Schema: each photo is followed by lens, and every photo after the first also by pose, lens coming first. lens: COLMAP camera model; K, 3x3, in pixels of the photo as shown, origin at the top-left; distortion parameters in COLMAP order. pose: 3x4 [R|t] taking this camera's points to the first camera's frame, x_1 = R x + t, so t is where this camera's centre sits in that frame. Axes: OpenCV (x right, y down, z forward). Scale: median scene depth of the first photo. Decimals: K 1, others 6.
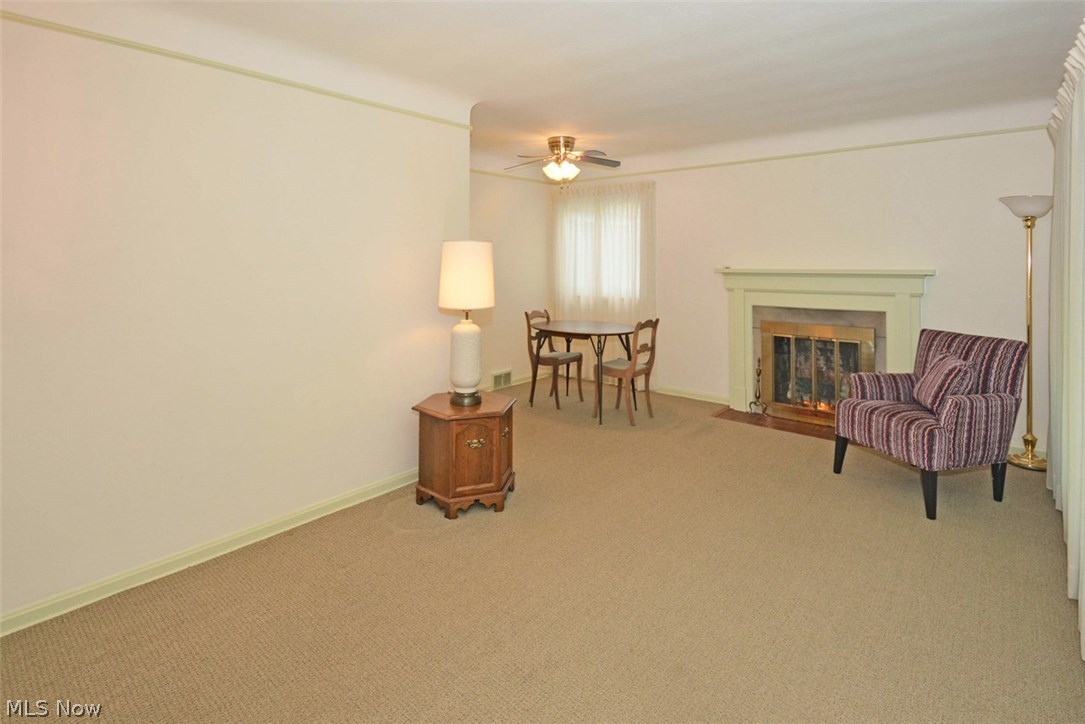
lens RADIAL K [[560.9, 0, 565.8], [0, 560.9, 255.3], [0, 0, 1]] dist [-0.005894, -0.000349]
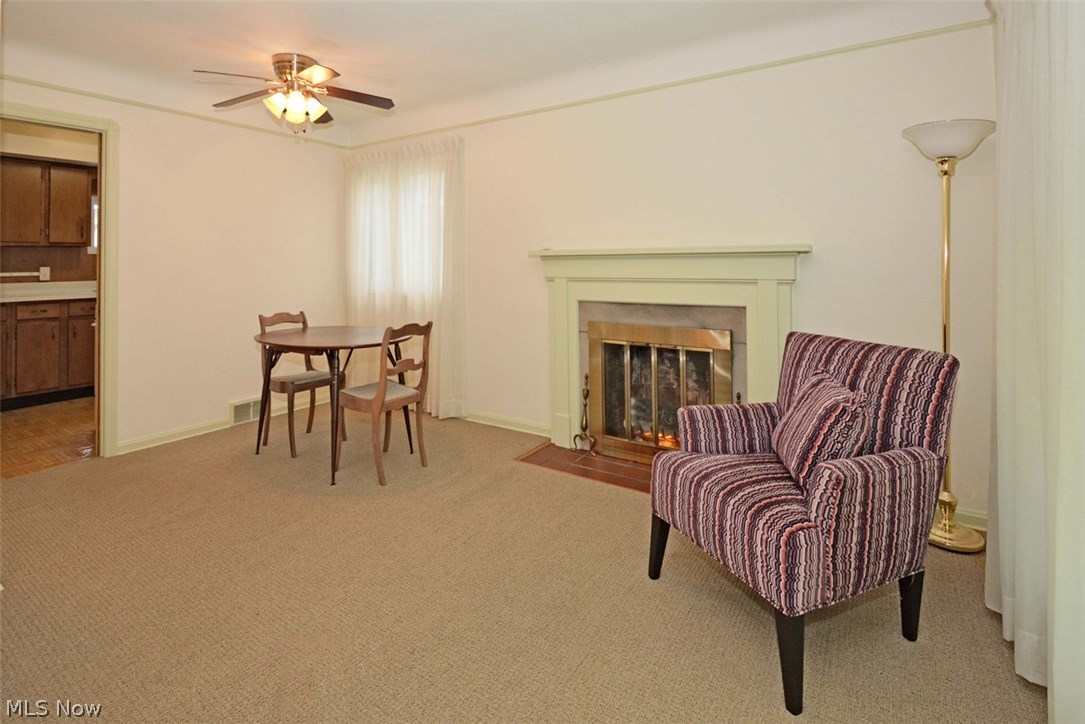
lens RADIAL K [[519.4, 0, 564.0], [0, 519.4, 263.4], [0, 0, 1]] dist [0.014161, -0.006950]
pose [[0.993455, -0.005069, 0.114110, 0.255402], [0.004582, 0.999979, 0.004535, 0.040322], [-0.114130, -0.003982, 0.993458, 0.357654]]
